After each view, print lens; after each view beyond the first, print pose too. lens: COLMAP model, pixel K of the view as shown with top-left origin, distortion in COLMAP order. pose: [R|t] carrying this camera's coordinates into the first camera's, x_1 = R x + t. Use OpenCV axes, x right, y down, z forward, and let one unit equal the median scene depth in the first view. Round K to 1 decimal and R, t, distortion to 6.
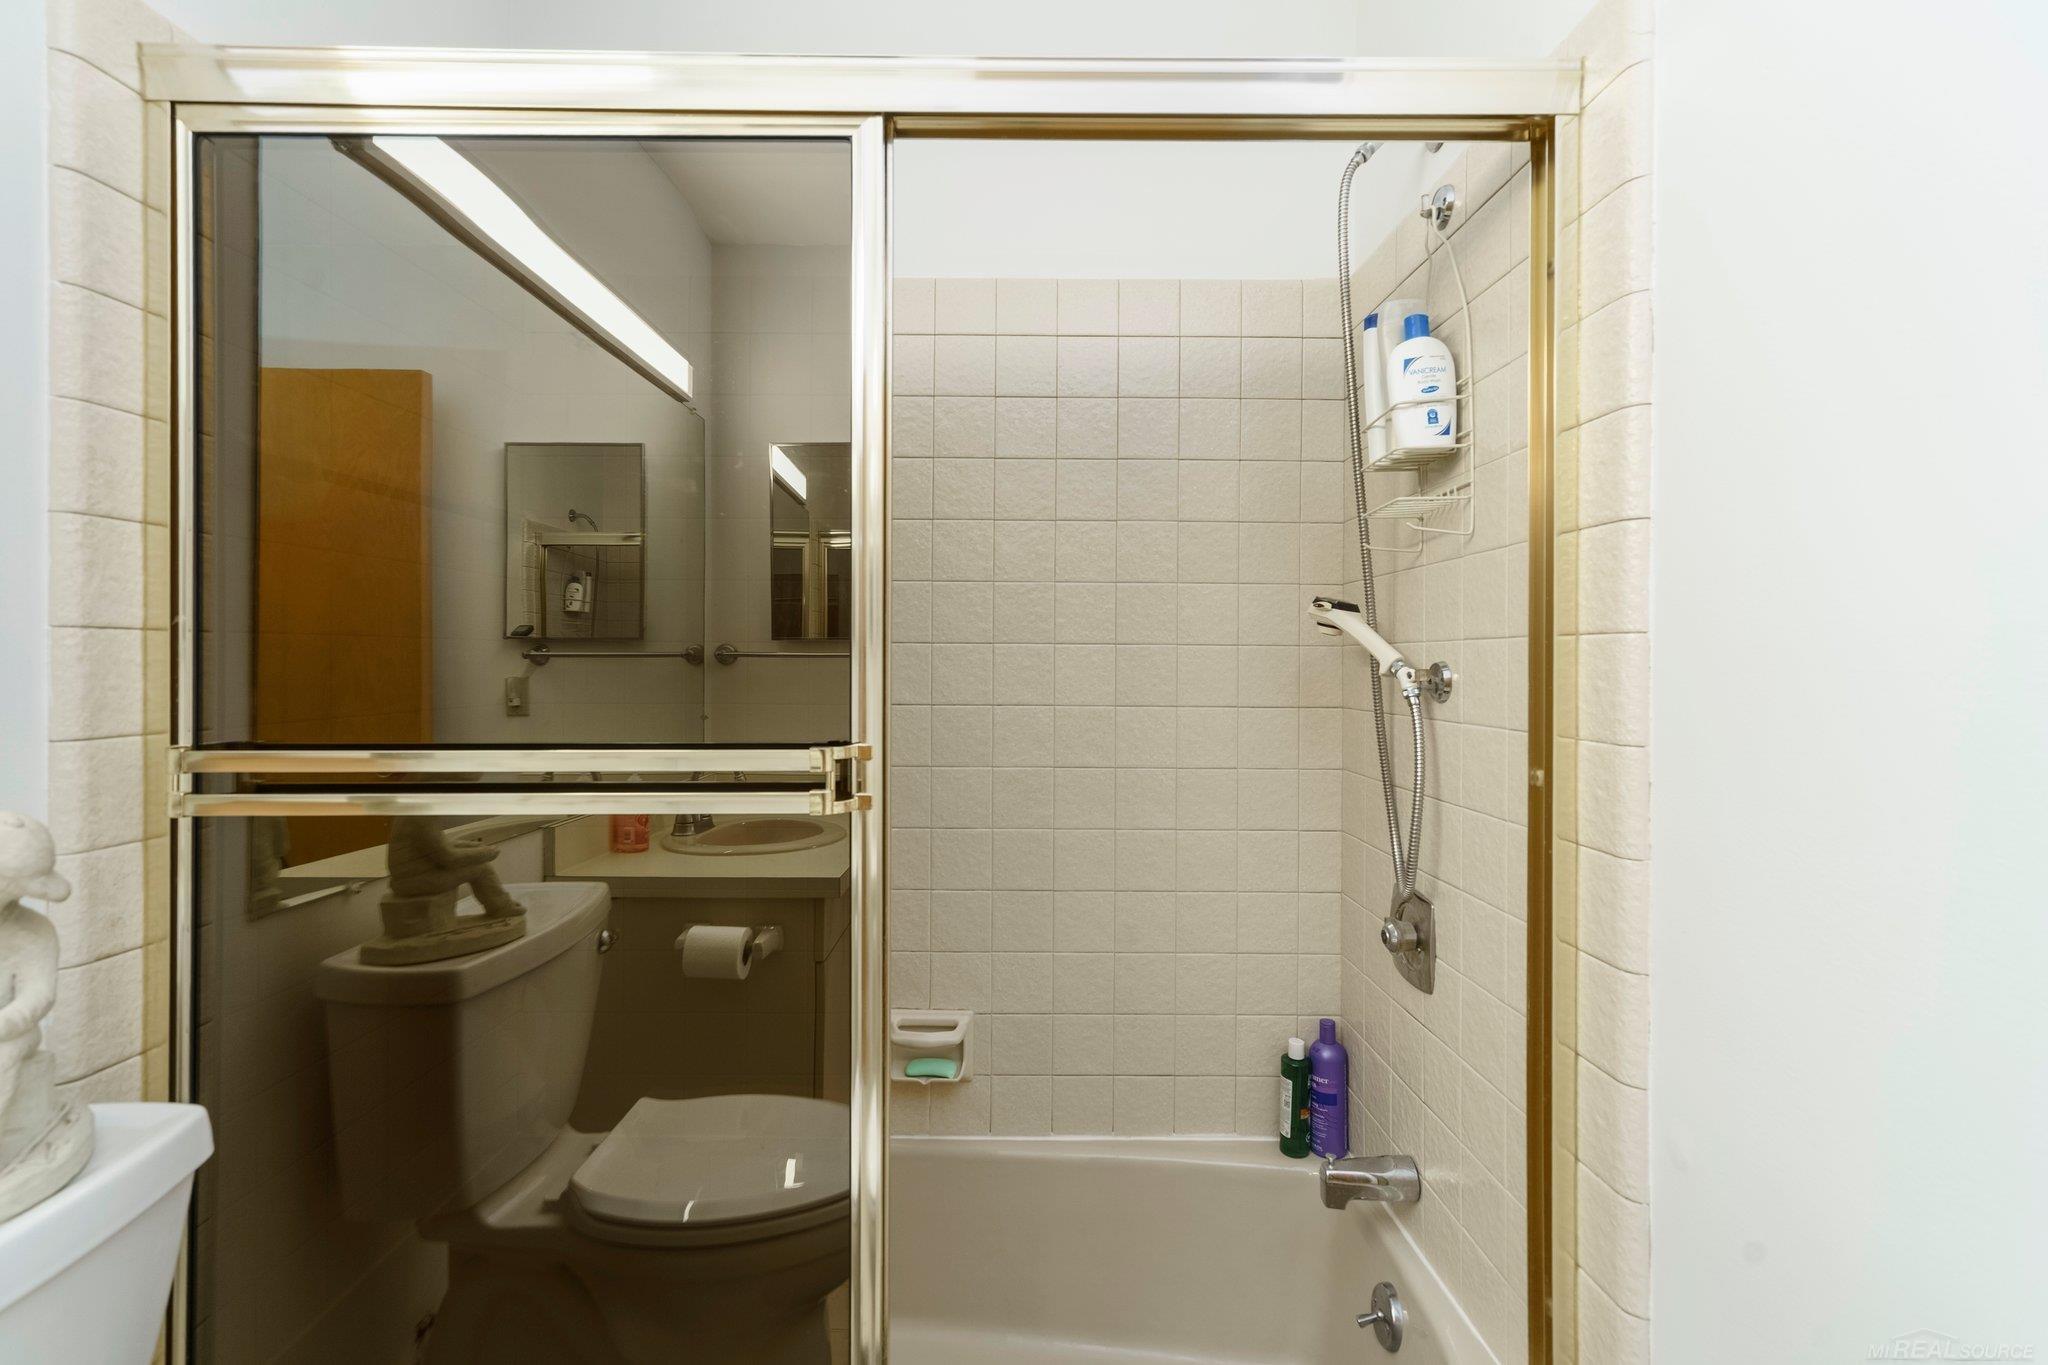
lens RADIAL K [[935.9, 0, 1031.1], [0, 935.9, 662.4], [0, 0, 1]] dist [0.001775, 0.005315]
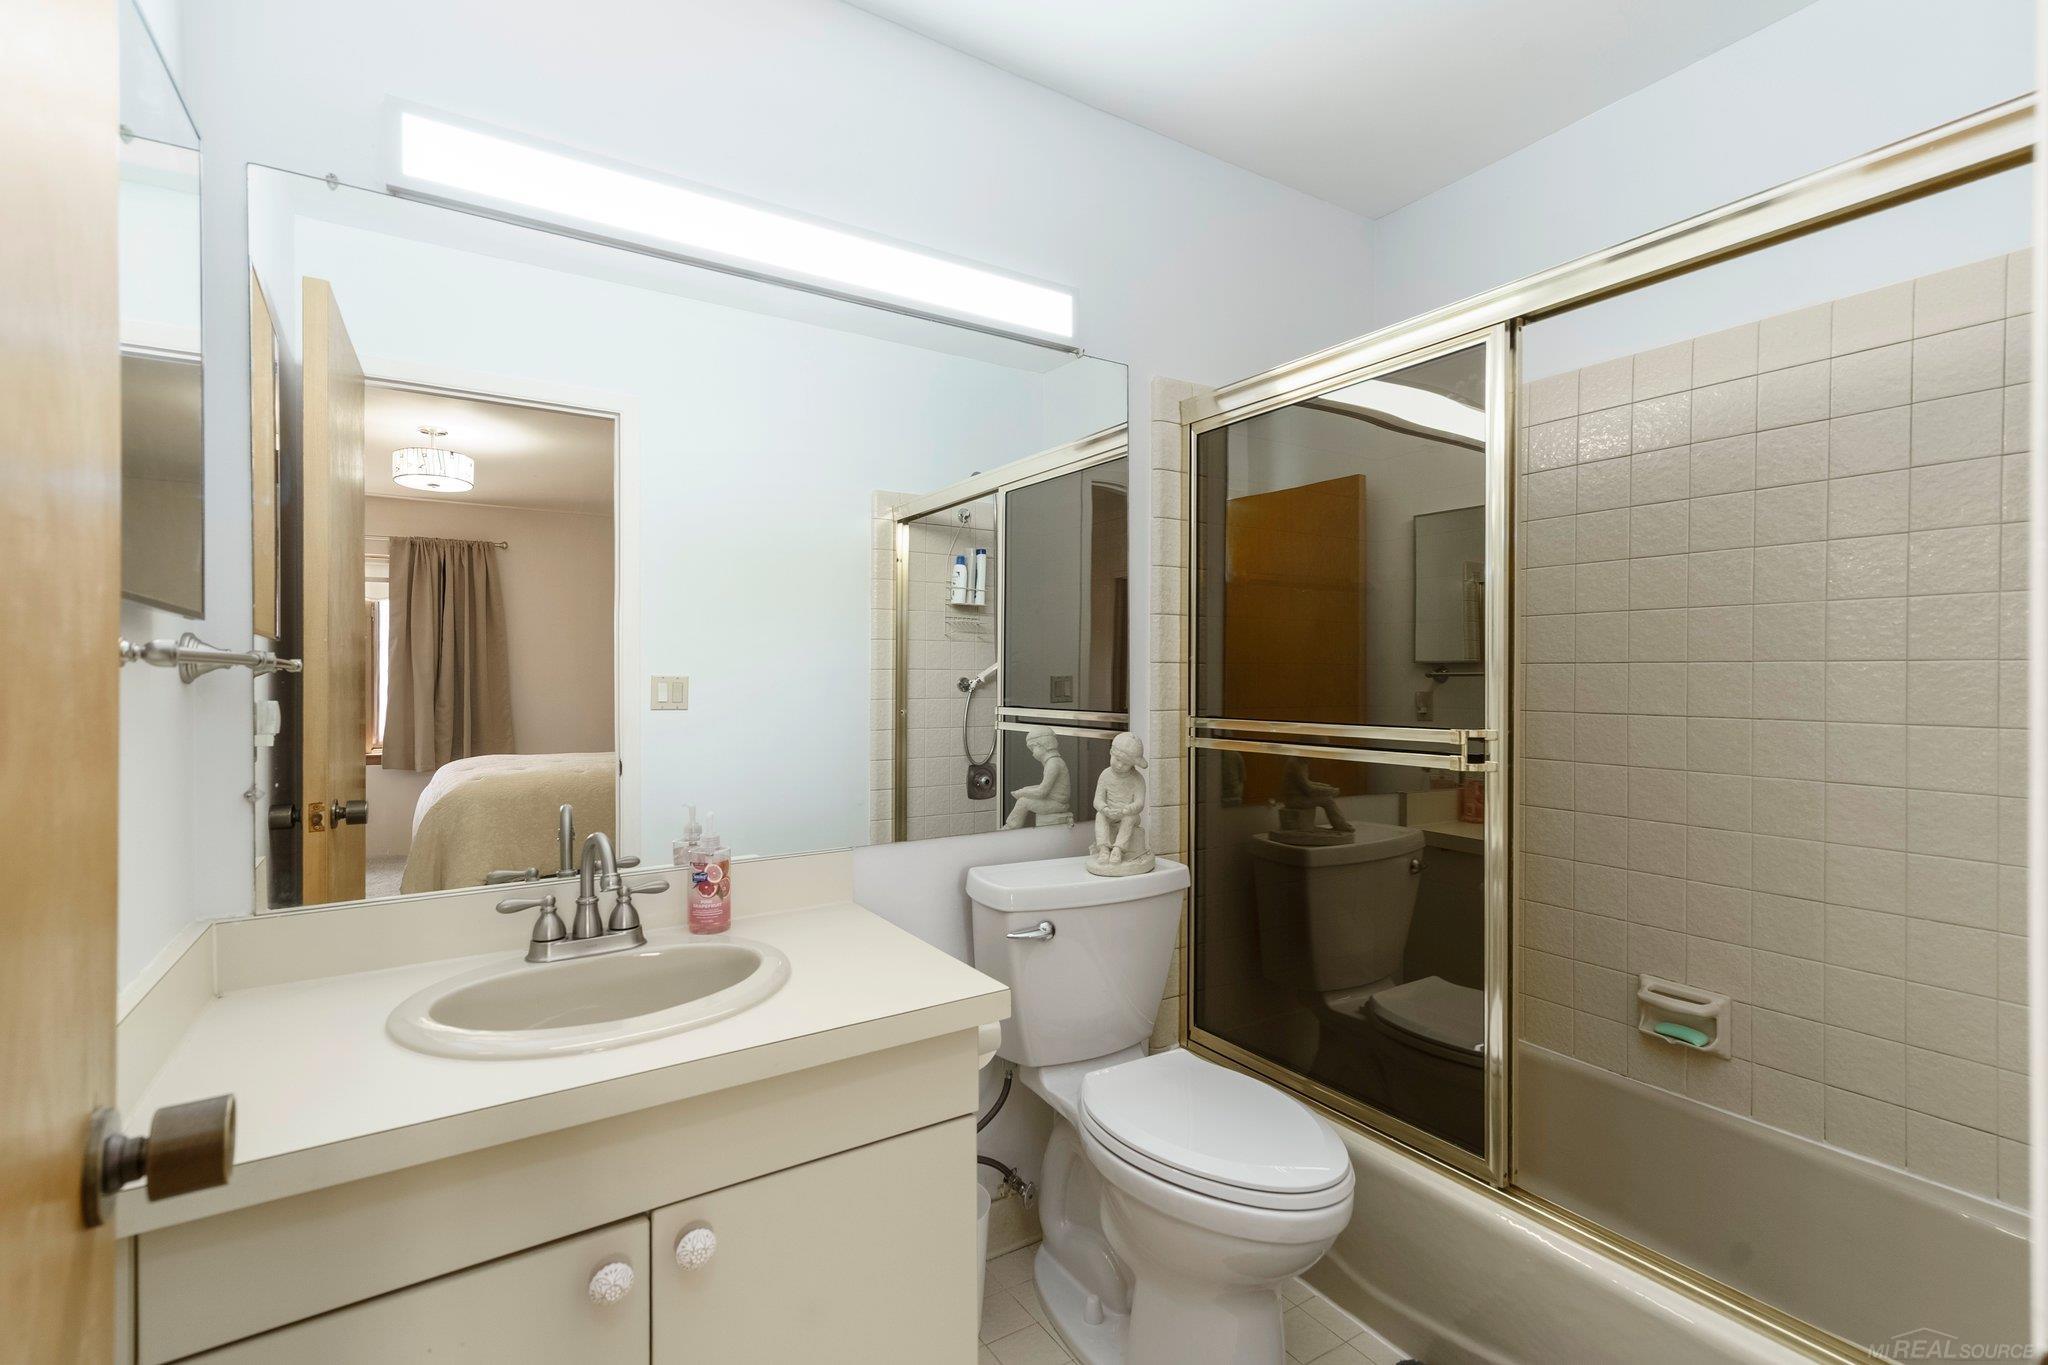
lens RADIAL K [[935.9, 0, 1031.1], [0, 935.9, 662.4], [0, 0, 1]] dist [0.001775, 0.005315]
pose [[0.543762, -0.014674, -0.839111, 0.567532], [-0.004134, 0.999788, -0.020162, 0.008354], [0.839230, 0.014432, 0.543586, -0.391805]]
